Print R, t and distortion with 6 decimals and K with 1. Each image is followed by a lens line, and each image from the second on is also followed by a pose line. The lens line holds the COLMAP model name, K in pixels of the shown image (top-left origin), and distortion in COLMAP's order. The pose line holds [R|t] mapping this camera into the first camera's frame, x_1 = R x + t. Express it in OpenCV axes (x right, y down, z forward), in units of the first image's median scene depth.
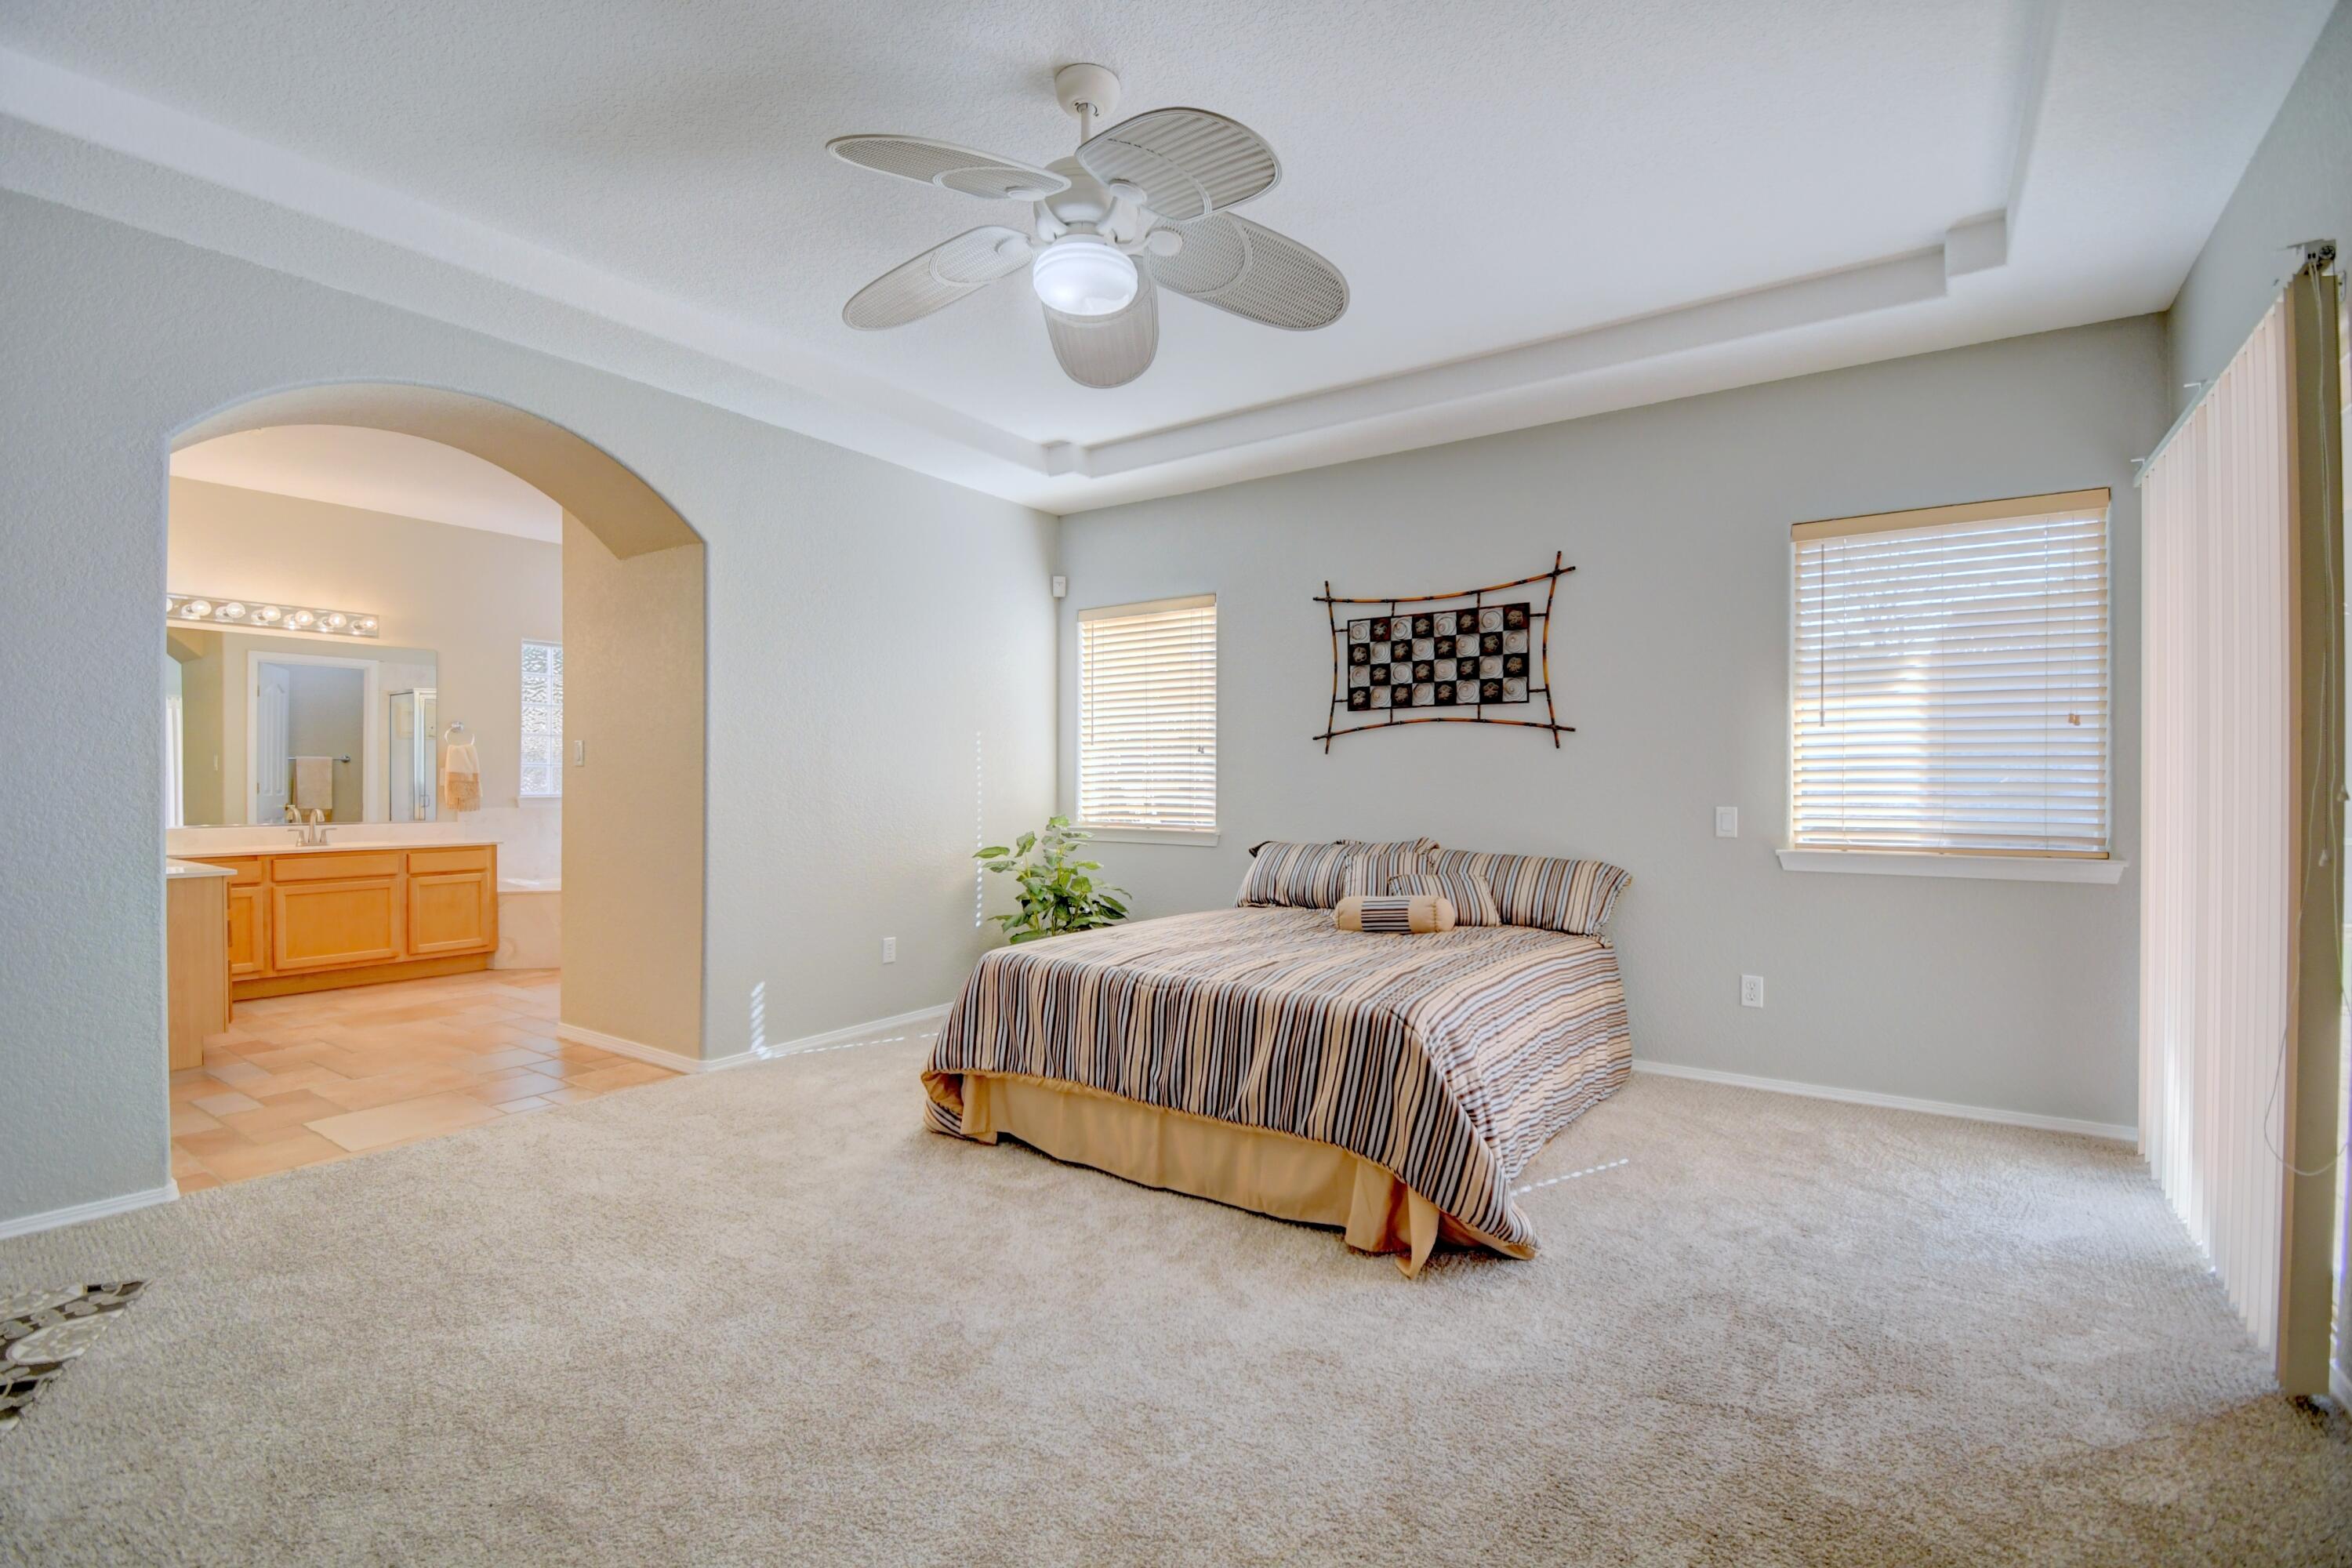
lens RADIAL K [[1054.9, 0, 1159.5], [0, 1054.9, 775.0], [0, 0, 1]] dist [-0.005410, -0.000830]
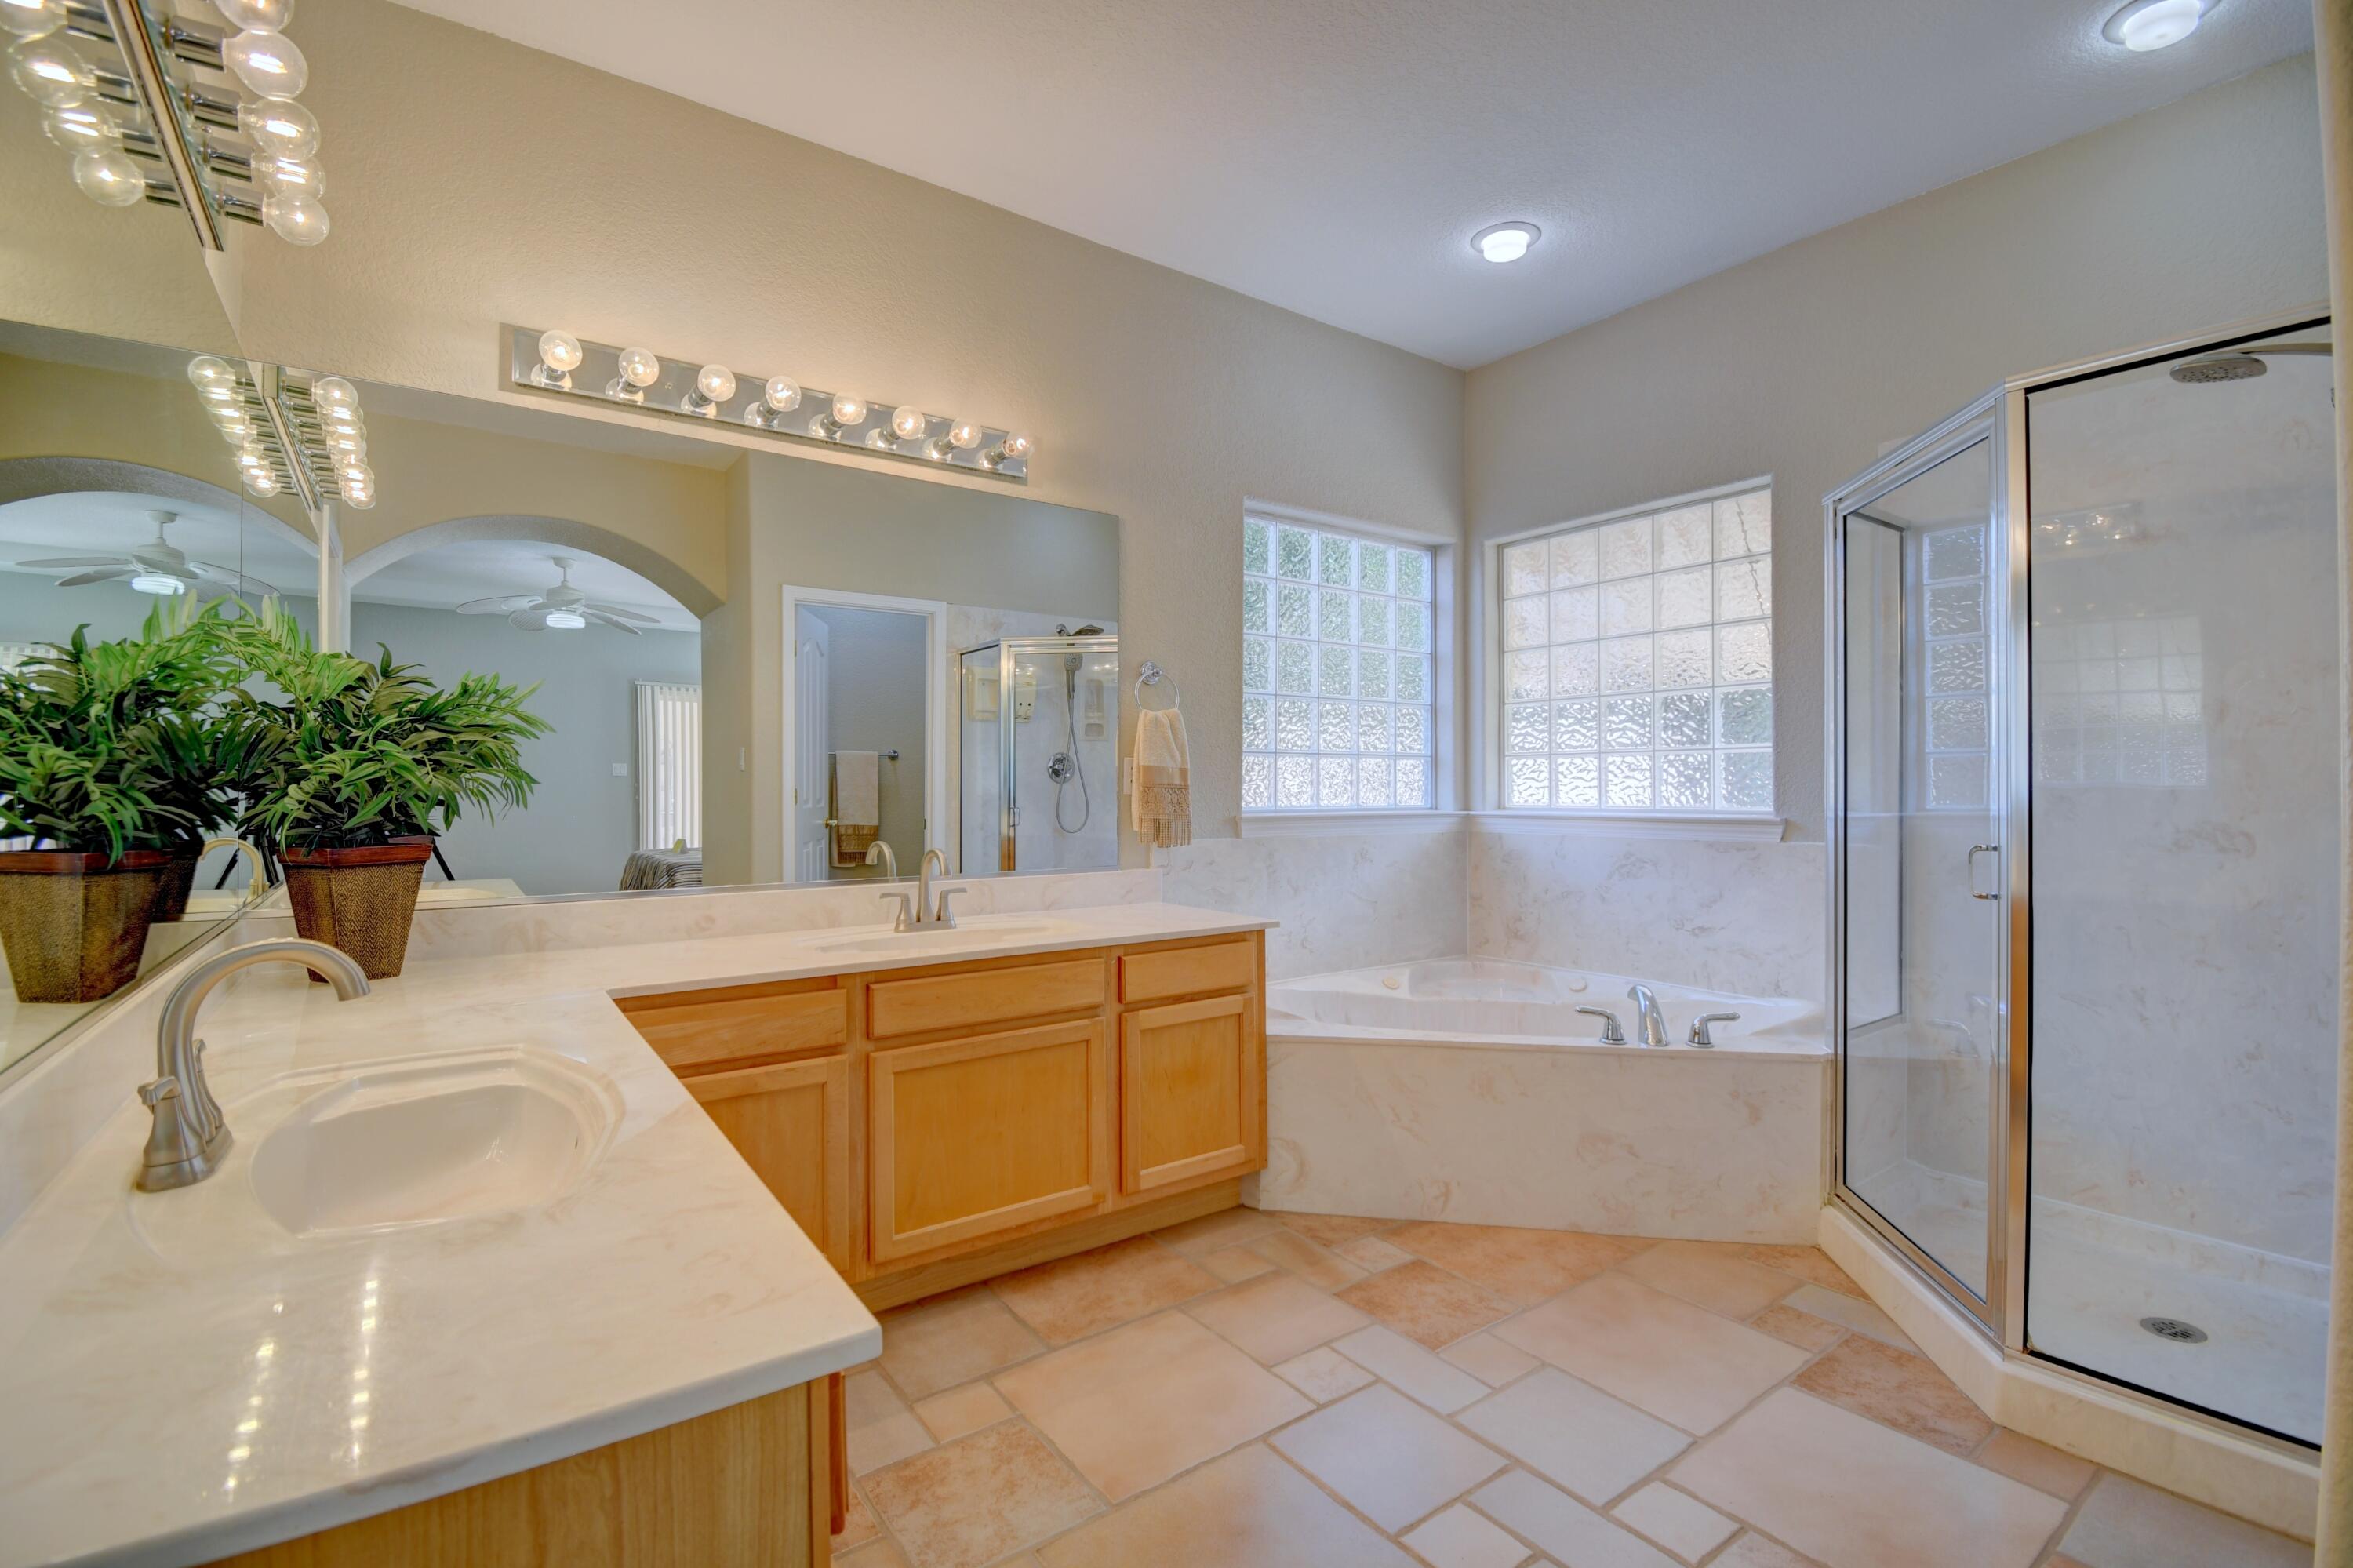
lens RADIAL K [[1055.4, 0, 1190.1], [0, 1055.4, 789.7], [0, 0, 1]] dist [-0.005410, -0.000830]
pose [[0.946688, 0.003742, -0.322131, -0.518192], [-0.002171, 0.999984, 0.005235, 0.005790], [0.322145, -0.004256, 0.946681, 0.572211]]
